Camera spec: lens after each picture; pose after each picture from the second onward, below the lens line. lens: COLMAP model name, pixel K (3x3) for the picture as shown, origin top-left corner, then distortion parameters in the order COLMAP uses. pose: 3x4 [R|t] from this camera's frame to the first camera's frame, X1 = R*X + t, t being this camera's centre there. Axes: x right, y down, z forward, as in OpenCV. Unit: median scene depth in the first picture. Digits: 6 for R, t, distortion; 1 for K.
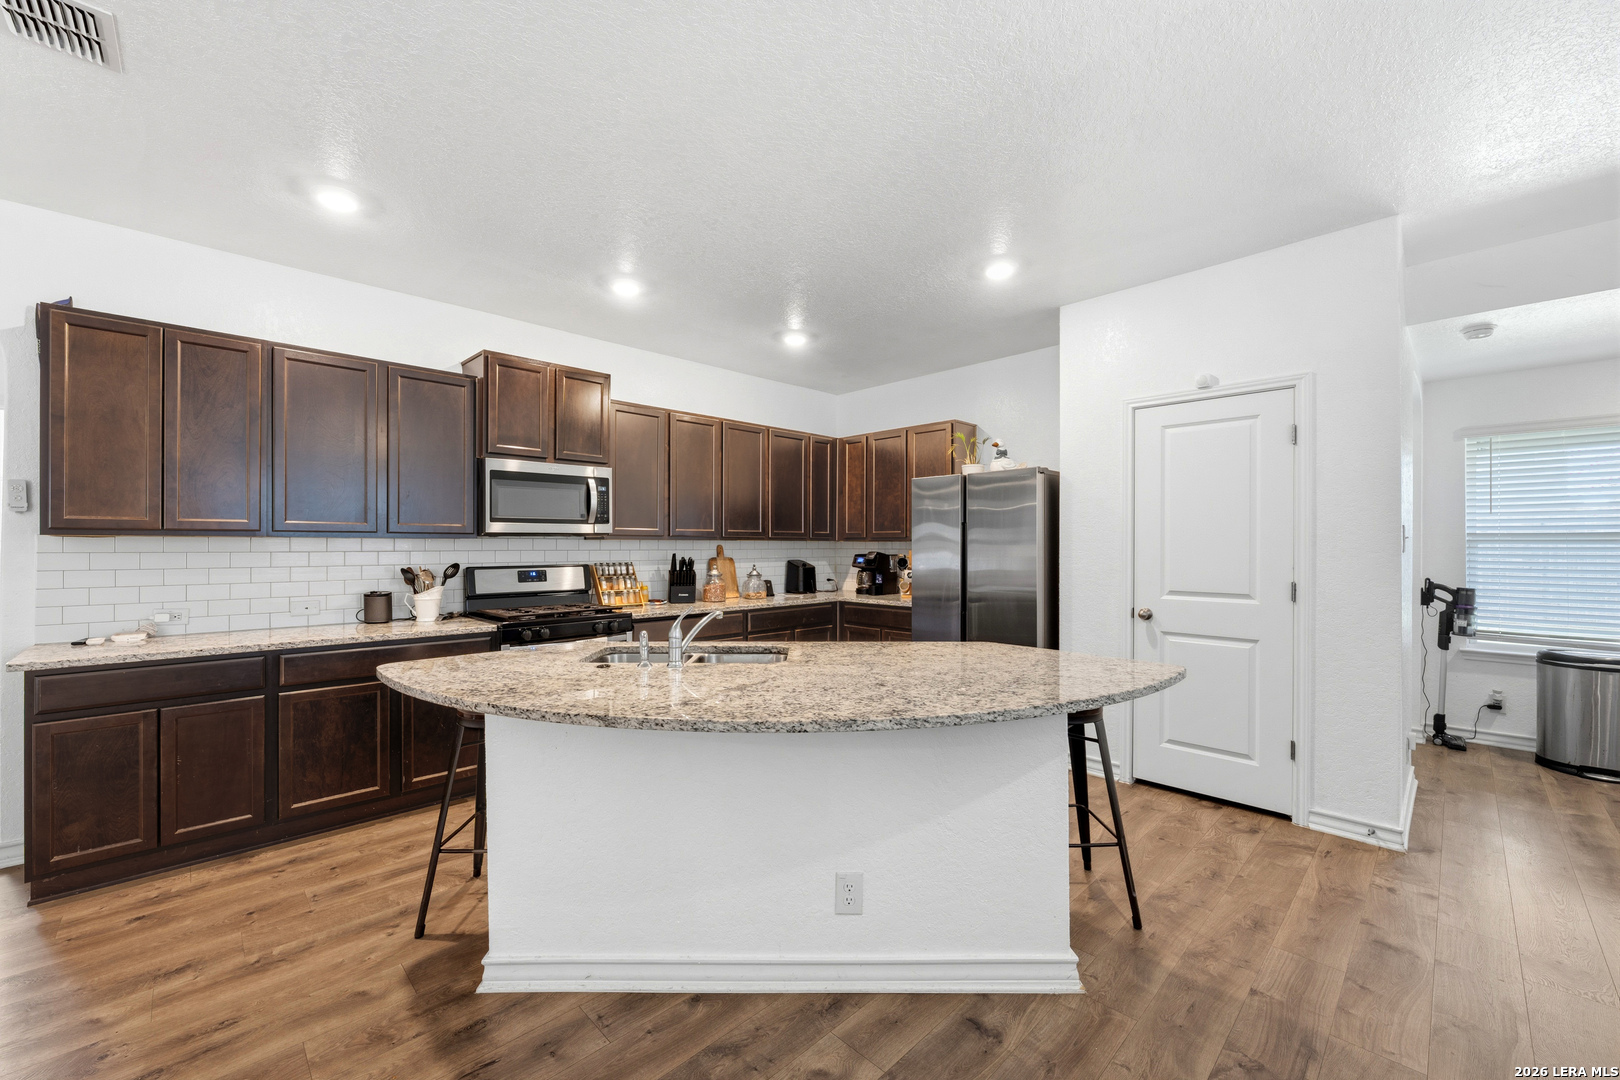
lens RADIAL K [[647.9, 0, 811.3], [0, 647.9, 541.7], [0, 0, 1]] dist [-0.005436, 0.000416]
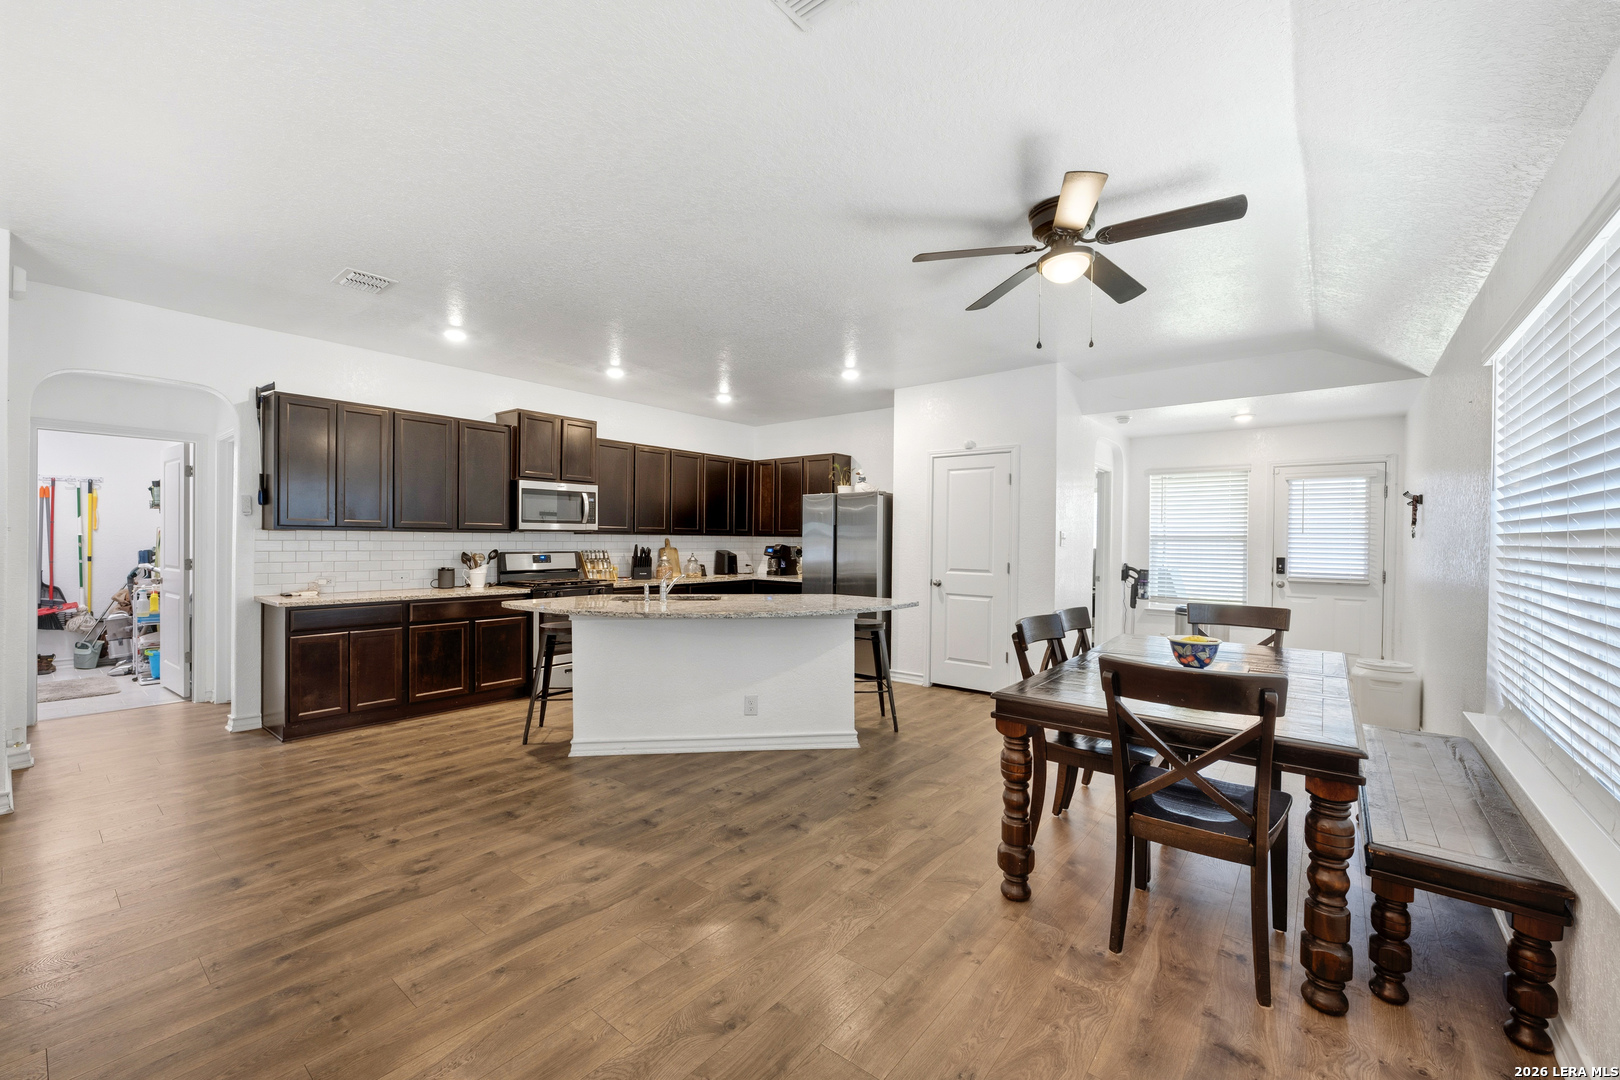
lens RADIAL K [[647.9, 0, 809.3], [0, 647.9, 544.8], [0, 0, 1]] dist [-0.005436, 0.000416]
pose [[0.993339, 0.007452, 0.114991, 0.000063], [-0.009093, 0.999864, 0.013753, -0.004656], [-0.114873, -0.014707, 0.993271, -0.573106]]
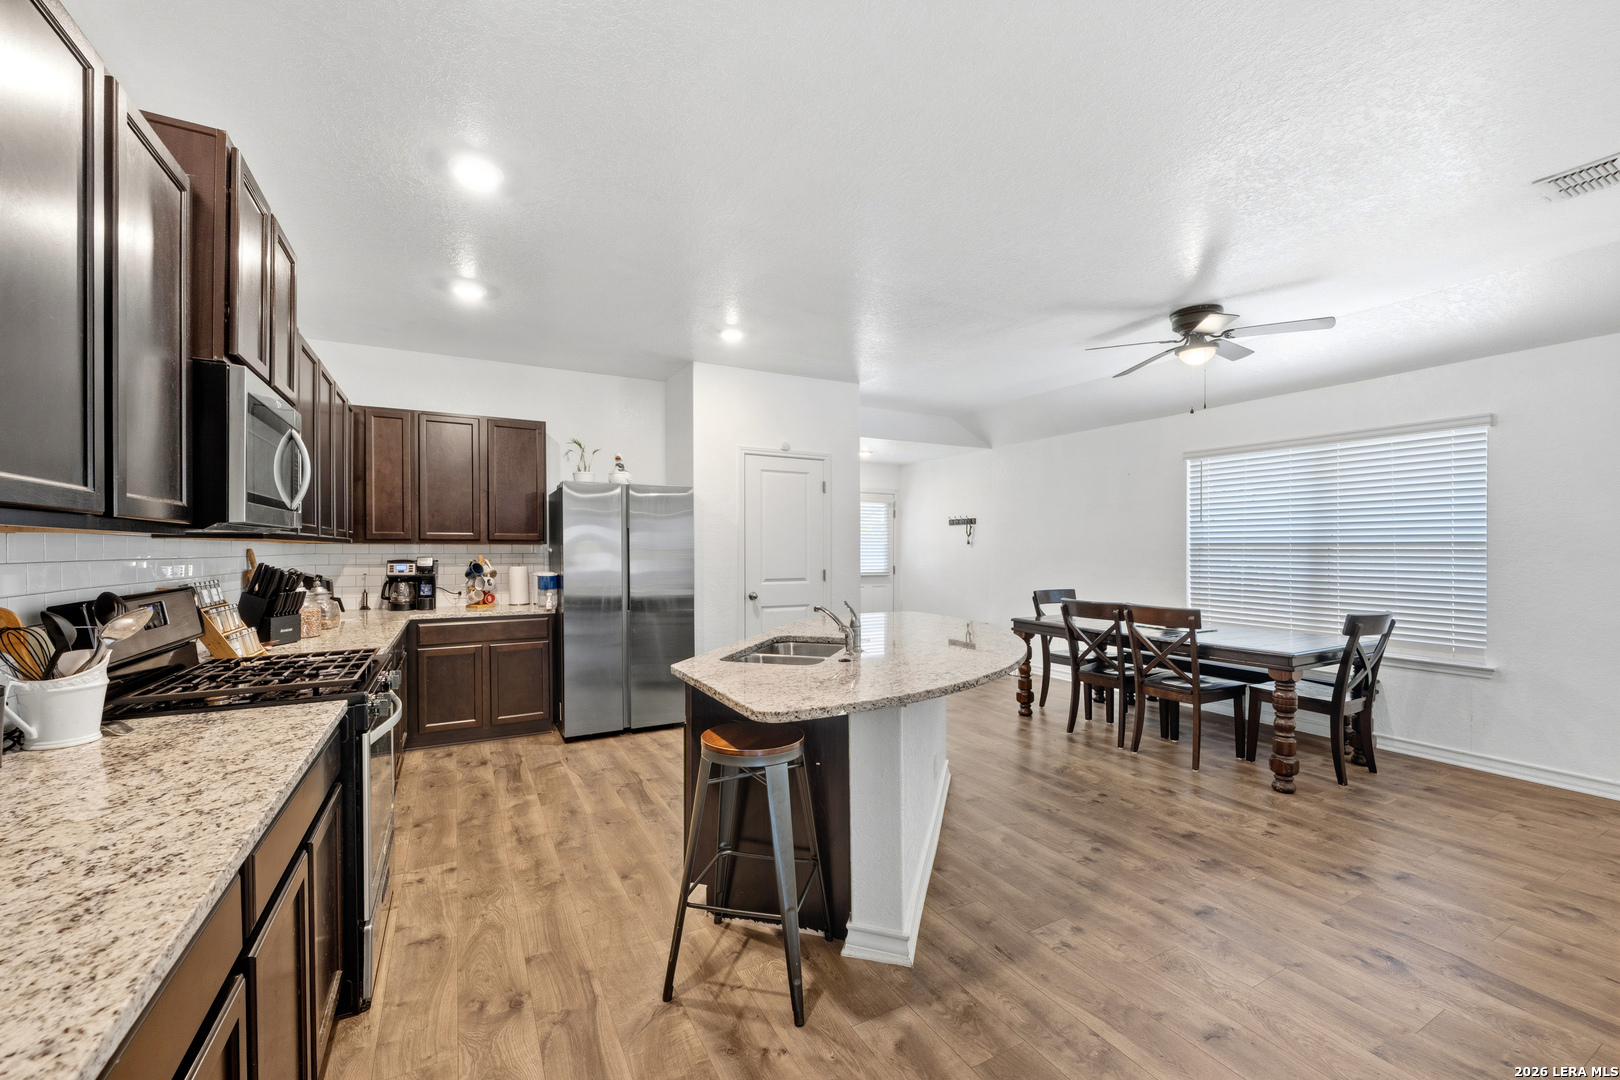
lens RADIAL K [[647.9, 0, 802.4], [0, 647.9, 553.2], [0, 0, 1]] dist [-0.005436, 0.000416]
pose [[0.284024, -0.006990, 0.958792, -0.817190], [-0.005221, 0.999947, 0.008837, 0.001741], [-0.958803, -0.007516, 0.283972, 0.448431]]
